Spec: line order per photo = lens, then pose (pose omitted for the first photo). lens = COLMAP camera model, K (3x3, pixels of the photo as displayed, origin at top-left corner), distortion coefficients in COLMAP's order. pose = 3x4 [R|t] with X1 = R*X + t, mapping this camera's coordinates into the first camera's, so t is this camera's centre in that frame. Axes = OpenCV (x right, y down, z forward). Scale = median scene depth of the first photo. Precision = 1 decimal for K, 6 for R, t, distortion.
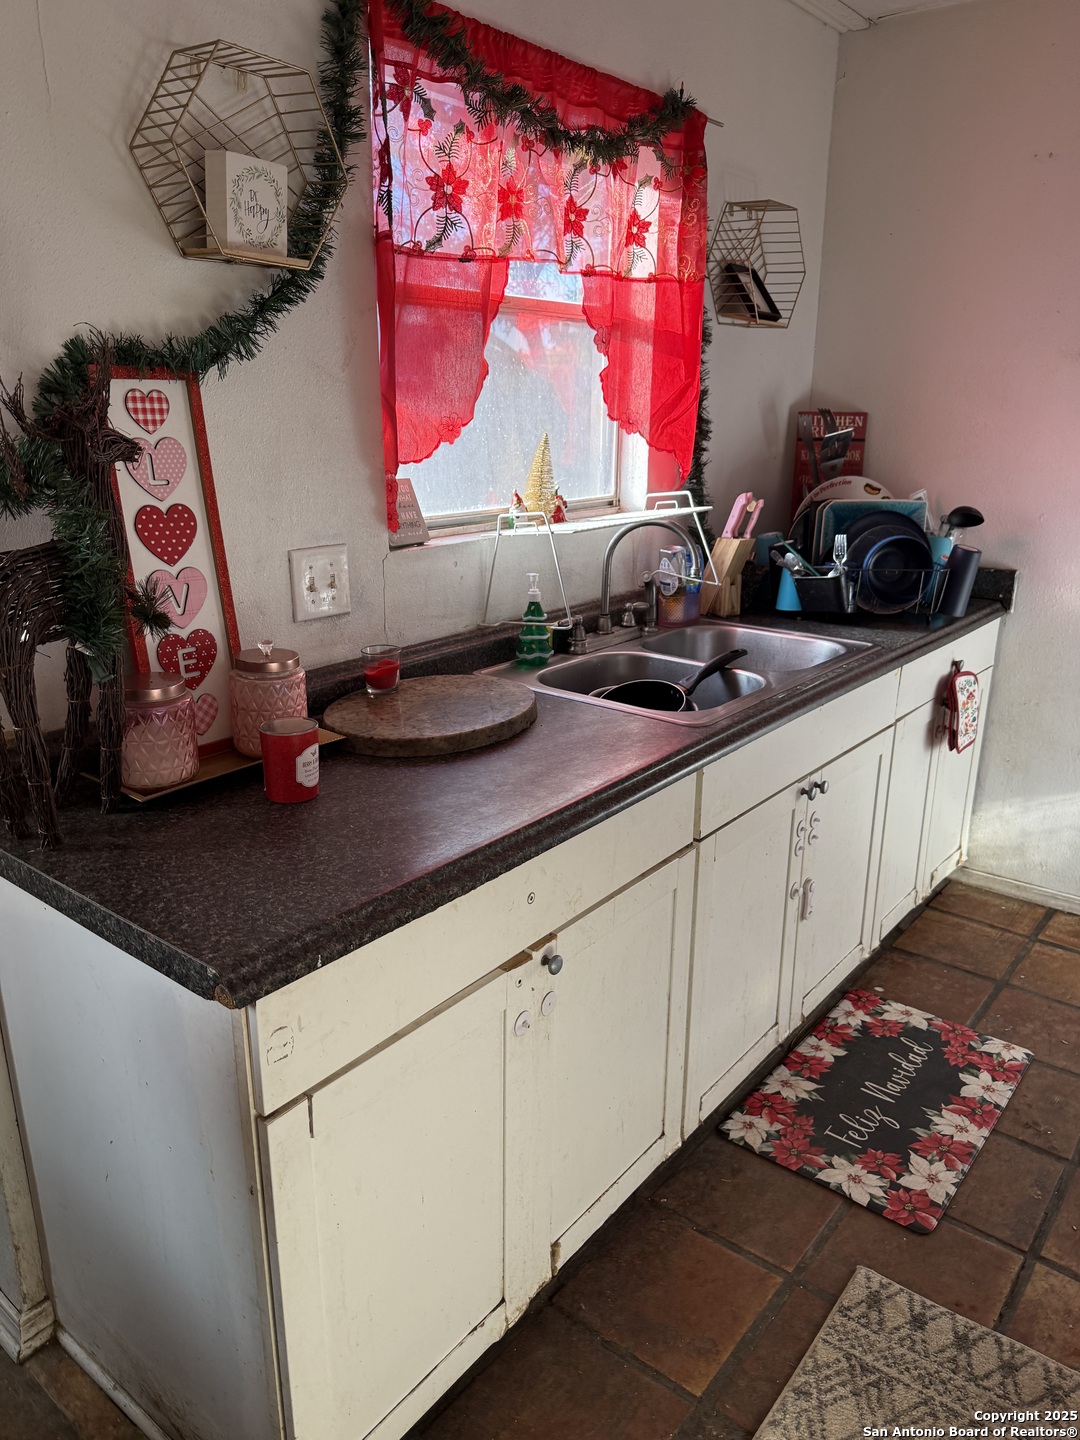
lens RADIAL K [[1016.7, 0, 579.9], [0, 1016.7, 721.4], [0, 0, 1]] dist [0.053008, -0.067137]
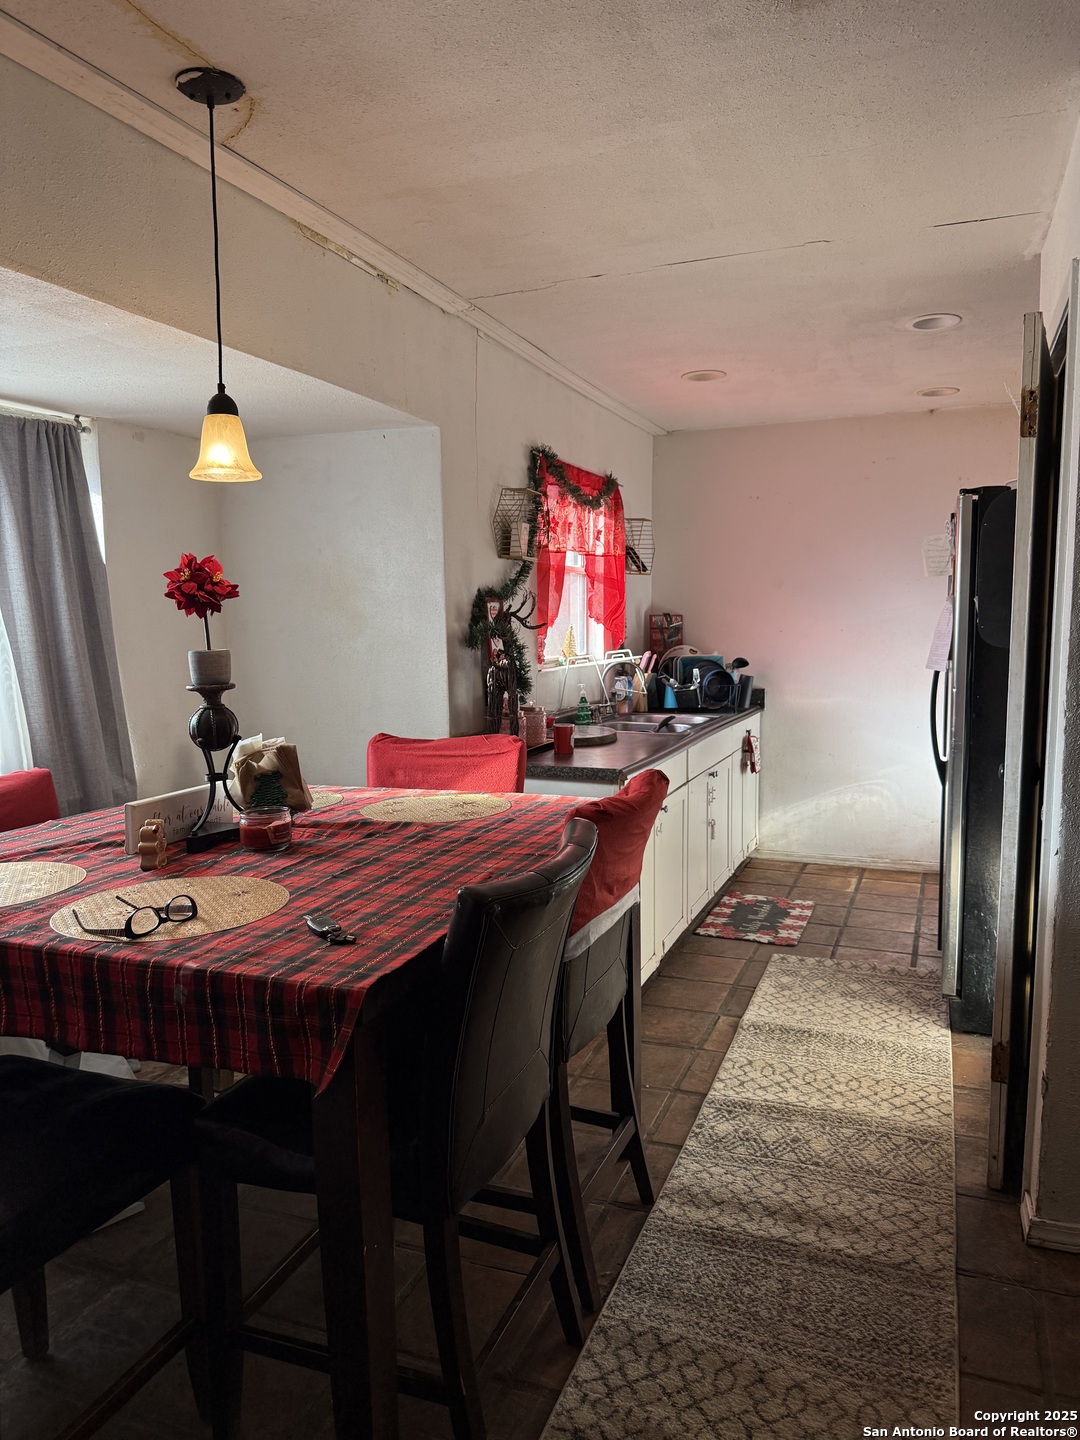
lens RADIAL K [[1016.7, 0, 544.1], [0, 1016.7, 720.4], [0, 0, 1]] dist [0.053008, -0.067137]
pose [[0.961402, -0.044780, 0.271478, -0.630695], [0.098872, 0.976989, -0.188991, 0.292341], [-0.256767, 0.208538, 0.943707, -0.891212]]
